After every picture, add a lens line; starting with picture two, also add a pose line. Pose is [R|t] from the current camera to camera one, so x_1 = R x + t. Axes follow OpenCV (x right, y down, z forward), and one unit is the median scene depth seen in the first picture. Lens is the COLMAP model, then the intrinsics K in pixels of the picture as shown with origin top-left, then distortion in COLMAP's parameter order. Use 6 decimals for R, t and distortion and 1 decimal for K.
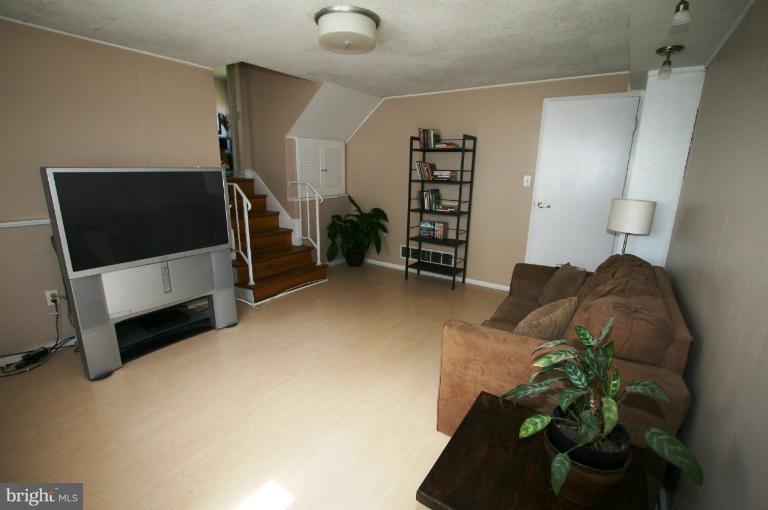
lens RADIAL K [[352.3, 0, 384.5], [0, 352.3, 254.6], [0, 0, 1]] dist [-0.011873, 0.000754]
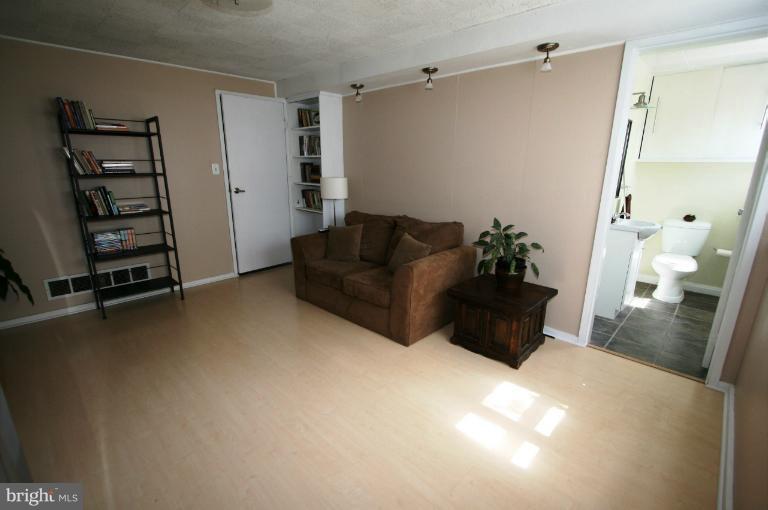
lens RADIAL K [[352.3, 0, 379.7], [0, 352.3, 253.1], [0, 0, 1]] dist [-0.011873, 0.000754]
pose [[0.186818, -0.263164, 0.946490, -0.486146], [0.233765, 0.947687, 0.217356, -0.080359], [-0.954177, 0.180650, 0.238563, 0.312741]]
